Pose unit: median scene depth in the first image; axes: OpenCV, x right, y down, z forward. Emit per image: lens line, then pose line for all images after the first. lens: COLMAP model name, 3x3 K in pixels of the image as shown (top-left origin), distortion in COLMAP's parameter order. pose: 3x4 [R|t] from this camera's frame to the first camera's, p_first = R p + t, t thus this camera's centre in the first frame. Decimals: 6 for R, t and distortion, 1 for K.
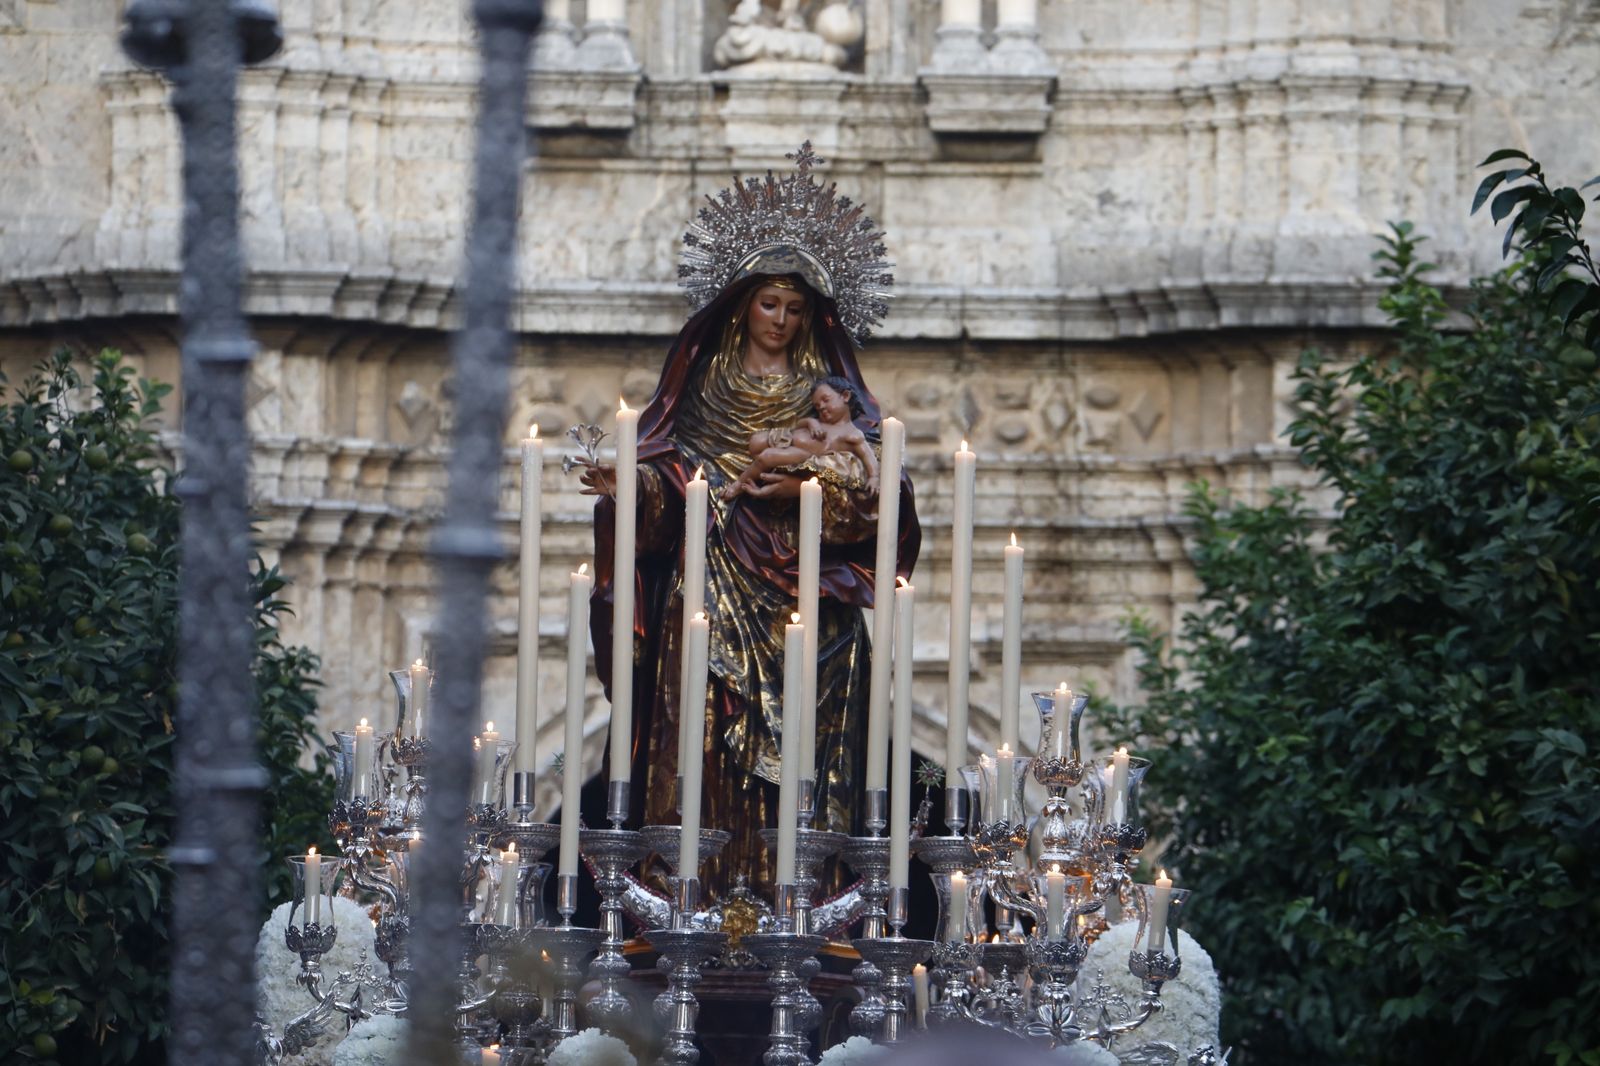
lens RADIAL K [[6737.0, 0, 802.3], [0, 6737.0, 454.2], [0, 0, 1]] dist [1.792495, 0.421315]
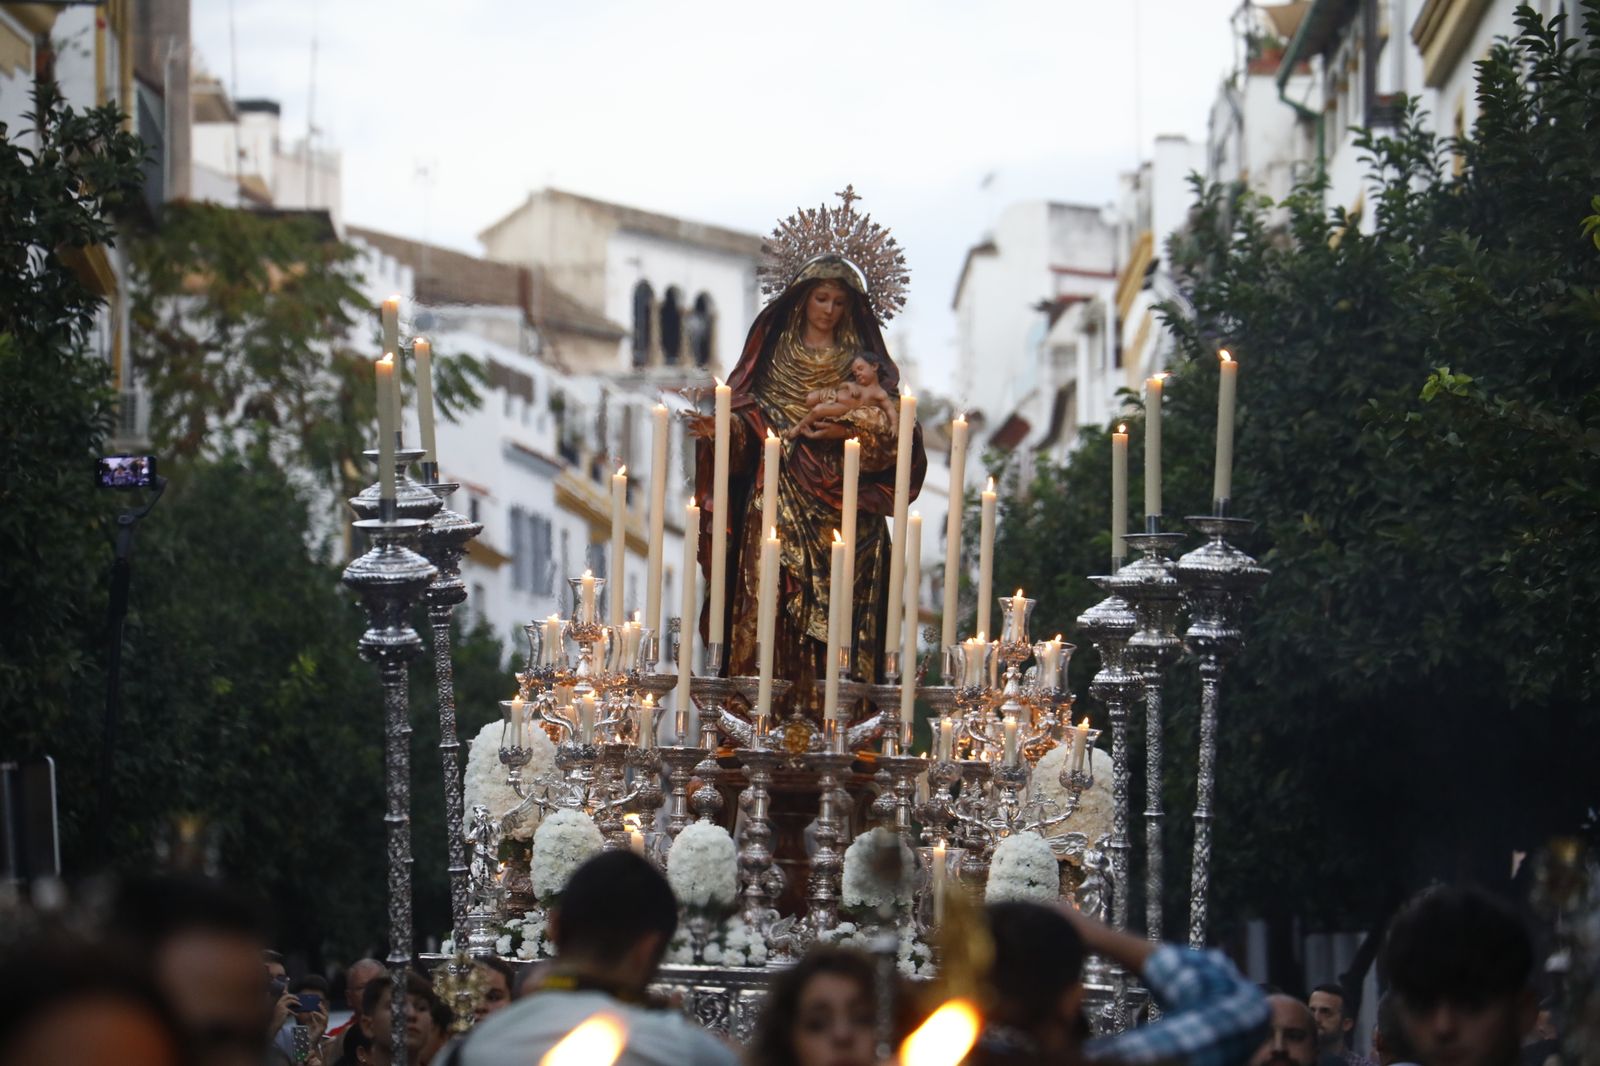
lens RADIAL K [[8708.1, 0, 865.5], [0, 8708.1, 468.3], [0, 0, 1]] dist [5.686409, 3.236921]
pose [[0.999871, 0.013193, 0.009109, -0.012072], [-0.013747, 0.997872, 0.063736, -0.105208], [-0.008249, -0.063853, 0.997925, -0.837925]]
